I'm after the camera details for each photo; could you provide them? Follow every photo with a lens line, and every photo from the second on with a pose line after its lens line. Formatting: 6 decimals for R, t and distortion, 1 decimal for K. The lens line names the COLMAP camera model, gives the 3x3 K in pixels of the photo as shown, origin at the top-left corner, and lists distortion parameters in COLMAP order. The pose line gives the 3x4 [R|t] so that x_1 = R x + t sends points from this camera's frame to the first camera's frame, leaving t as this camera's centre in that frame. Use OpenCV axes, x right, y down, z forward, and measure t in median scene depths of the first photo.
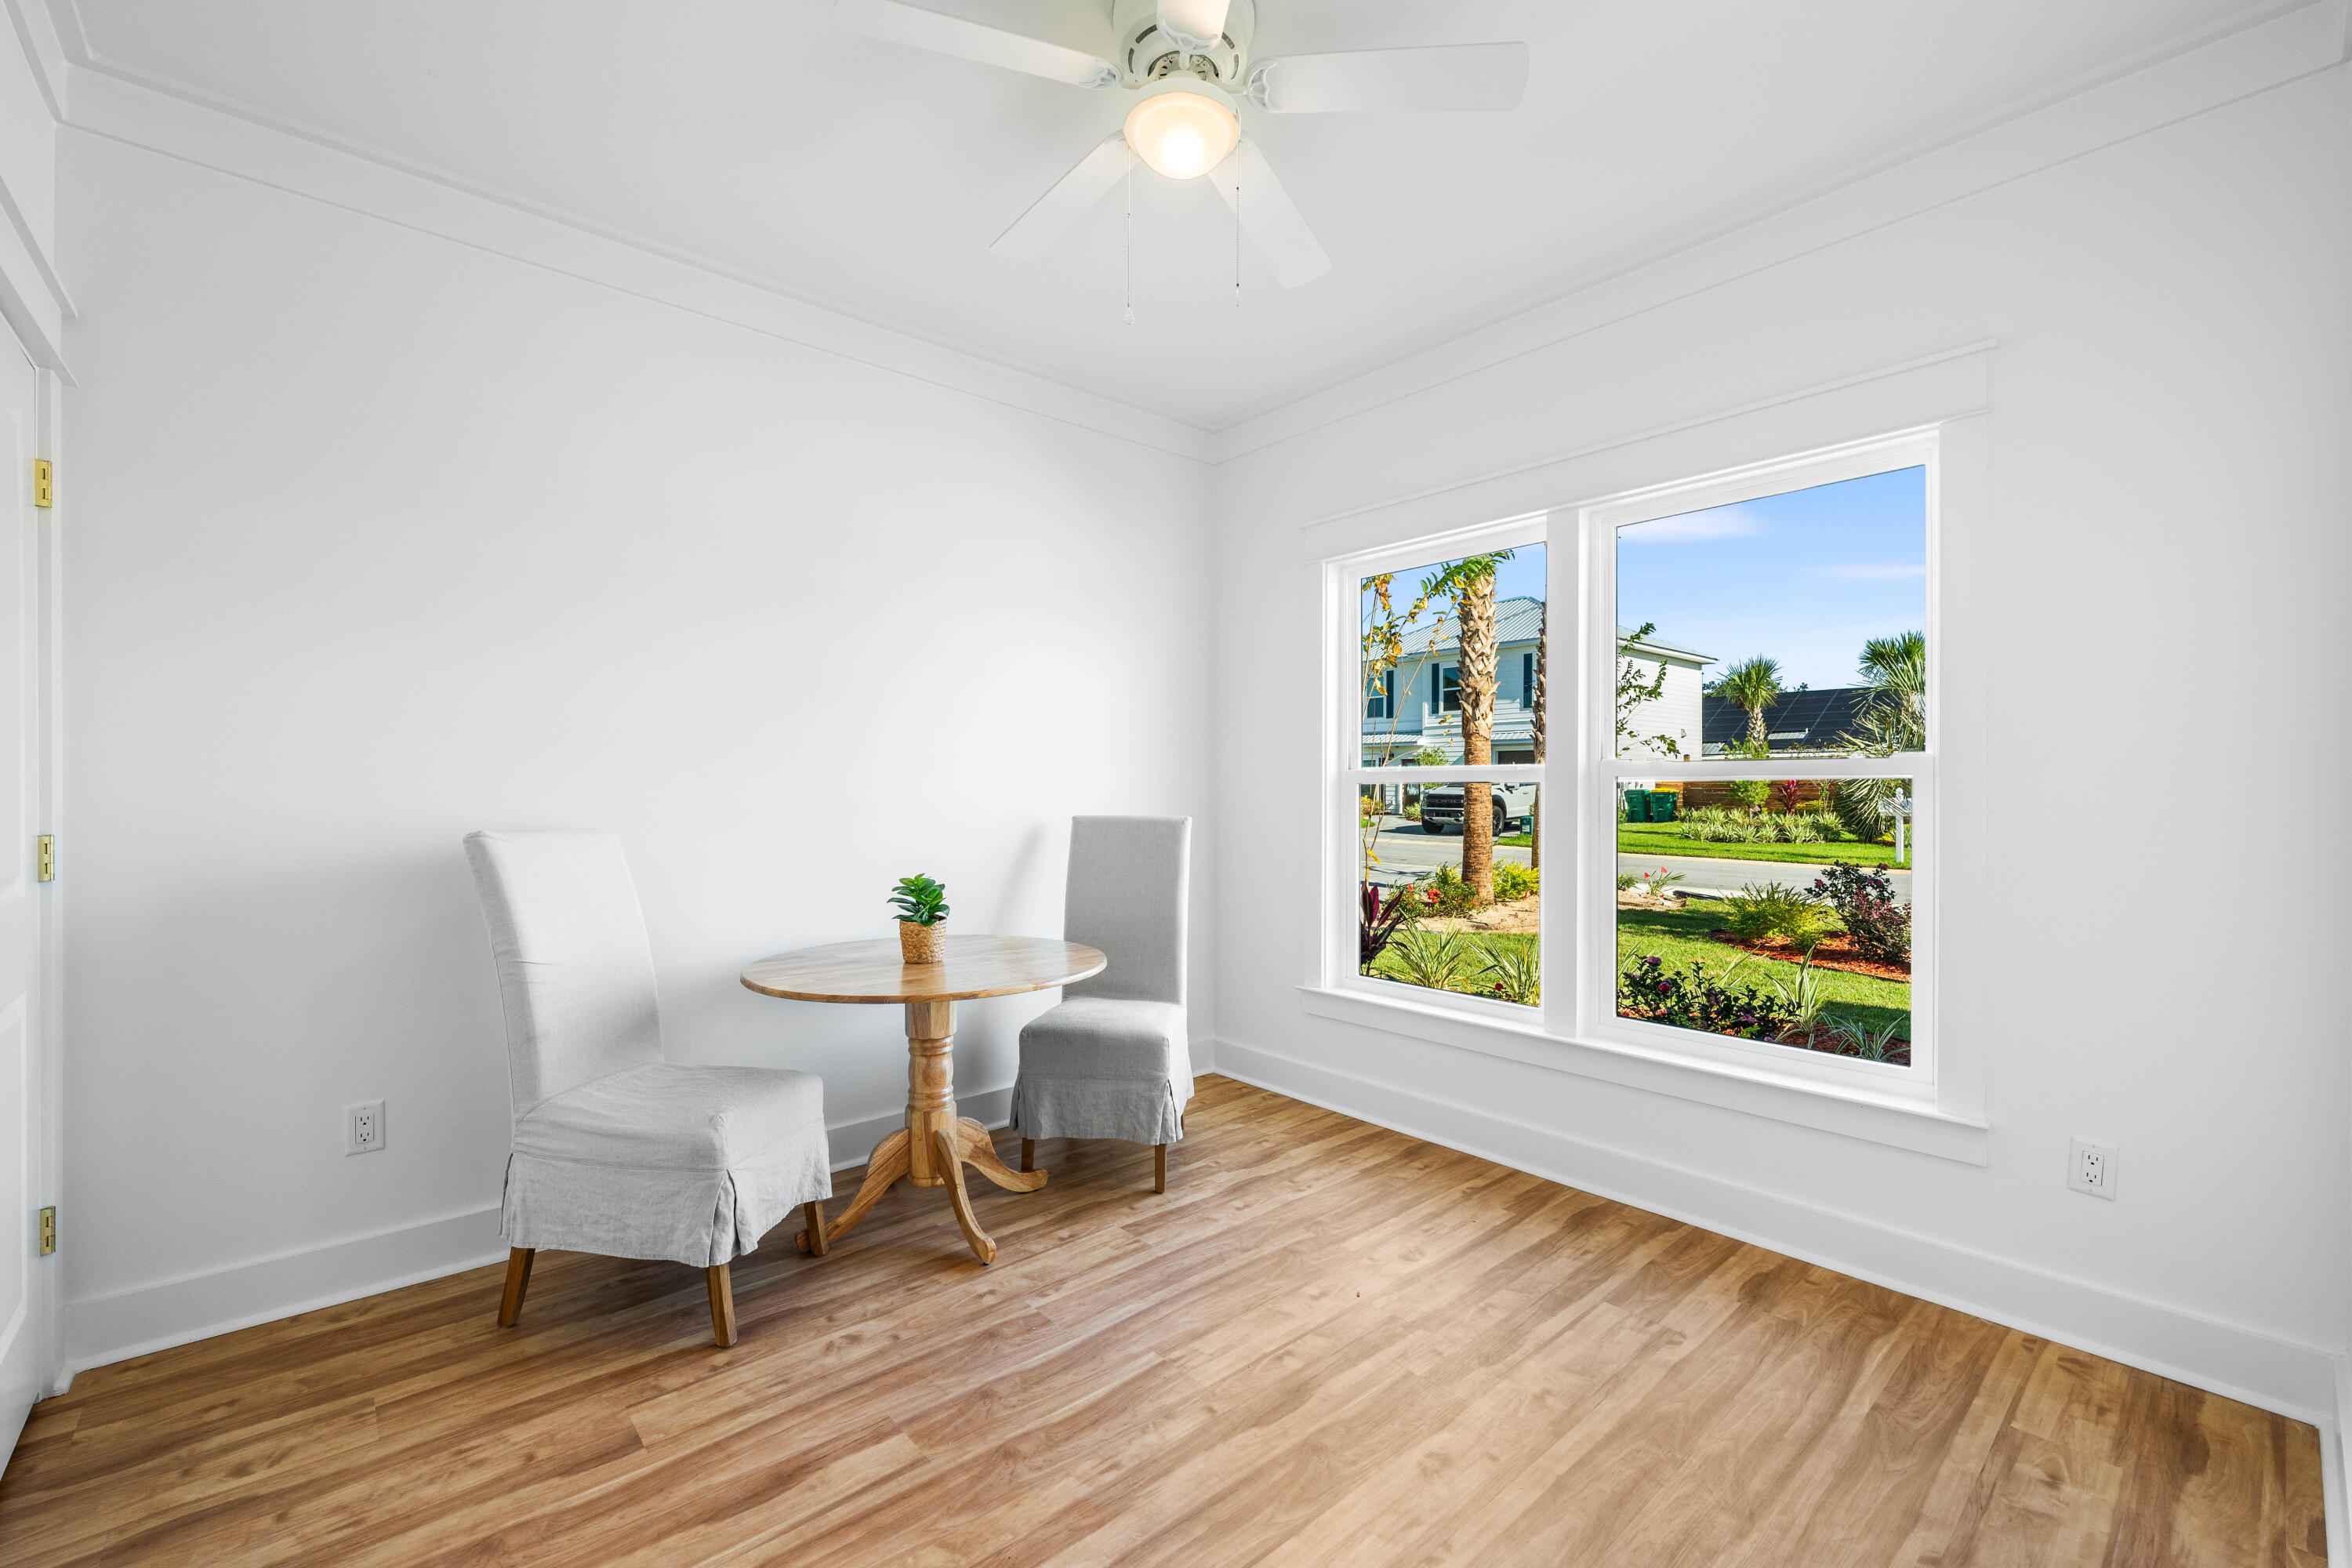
lens RADIAL K [[972.3, 0, 1176.0], [0, 972.3, 784.0], [0, 0, 1]] dist [-0.000465, -0.000205]
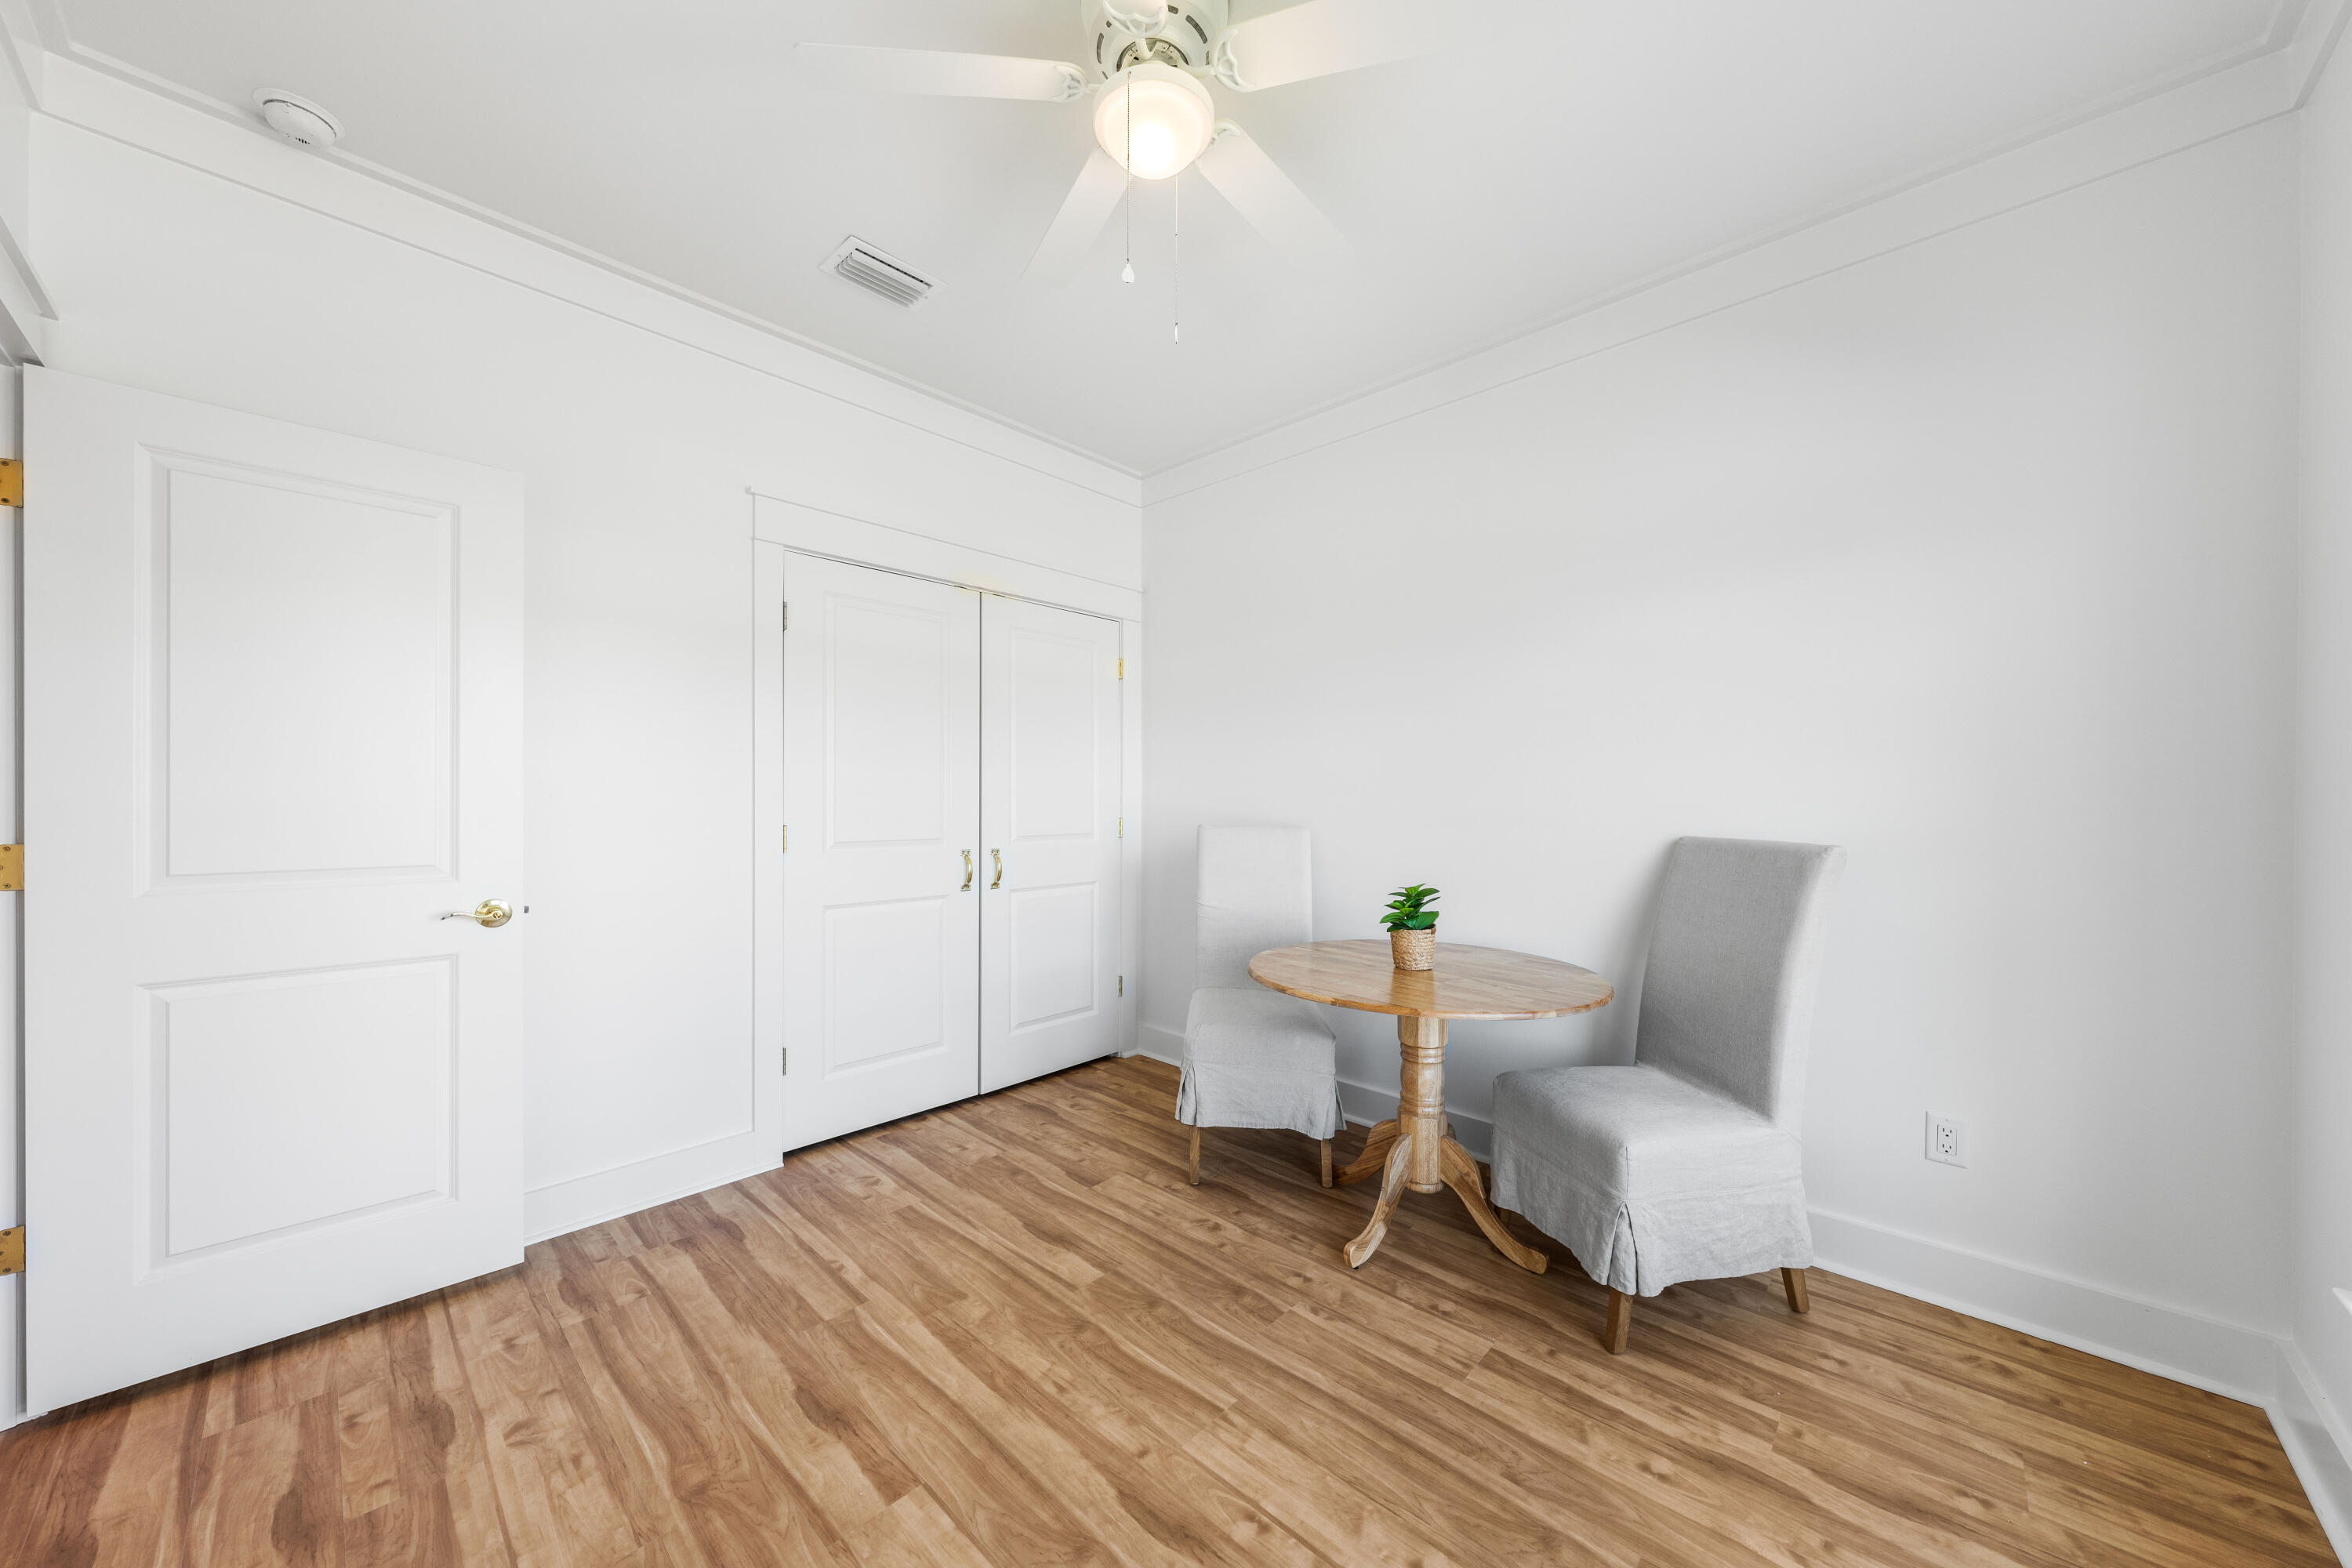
lens RADIAL K [[831.8, 0, 1176.0], [0, 831.8, 784.0], [0, 0, 1]] dist [-0.000764, -0.000095]
pose [[0.091472, -0.013095, -0.995722, 0.778856], [-0.001563, 0.999910, -0.013294, 0.003694], [0.995806, 0.002773, 0.091443, 0.873503]]
